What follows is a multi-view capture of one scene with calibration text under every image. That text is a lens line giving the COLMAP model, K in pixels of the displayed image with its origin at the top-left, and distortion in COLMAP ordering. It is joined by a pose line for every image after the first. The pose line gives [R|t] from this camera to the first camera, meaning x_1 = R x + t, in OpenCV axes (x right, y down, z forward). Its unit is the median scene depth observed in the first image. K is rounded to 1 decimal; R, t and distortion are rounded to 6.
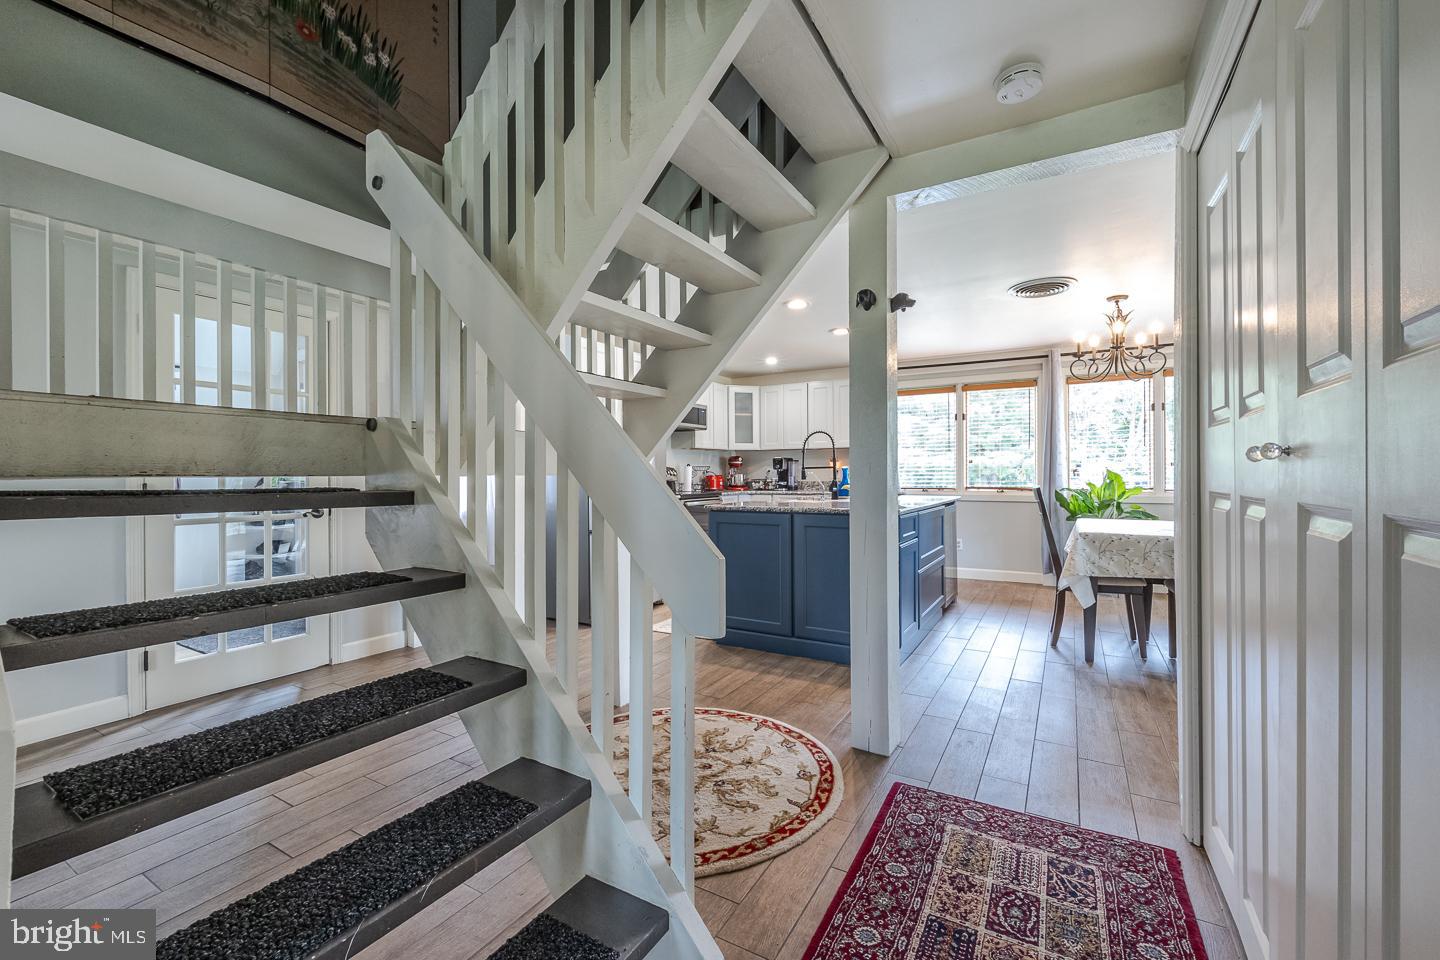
lens RADIAL K [[586.6, 0, 728.5], [0, 586.6, 475.8], [0, 0, 1]] dist [-0.003263, -0.000753]
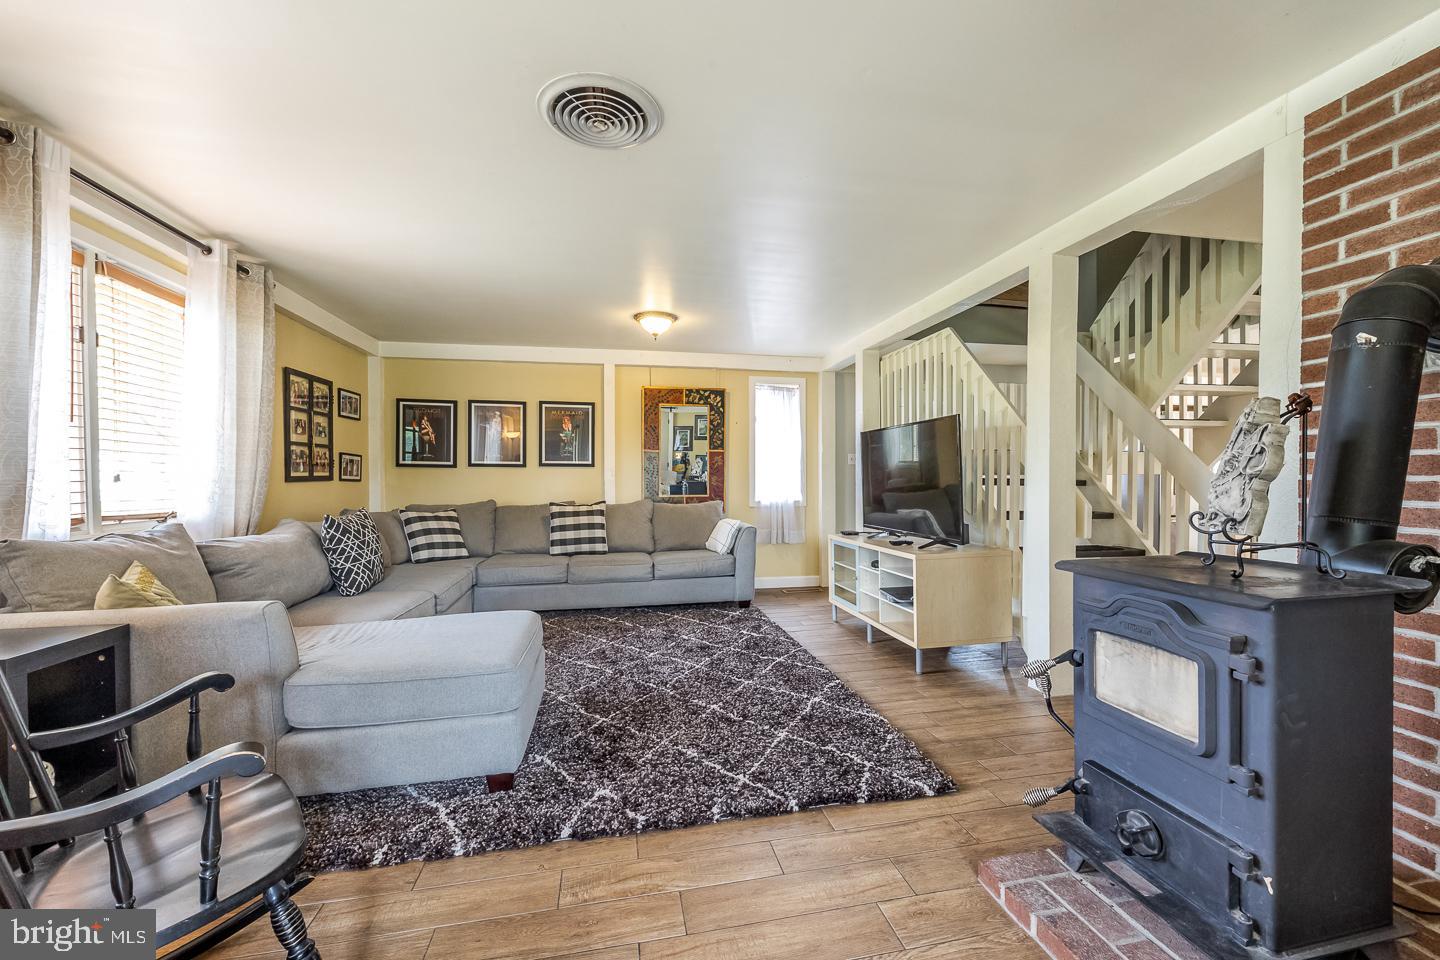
lens RADIAL K [[586.6, 0, 722.6], [0, 586.6, 481.5], [0, 0, 1]] dist [-0.003263, -0.000753]
pose [[0.662339, 0.011008, -0.749123, 0.290918], [-0.018154, 0.999834, -0.001359, 0.060998], [0.748984, 0.014500, 0.662429, -1.759118]]
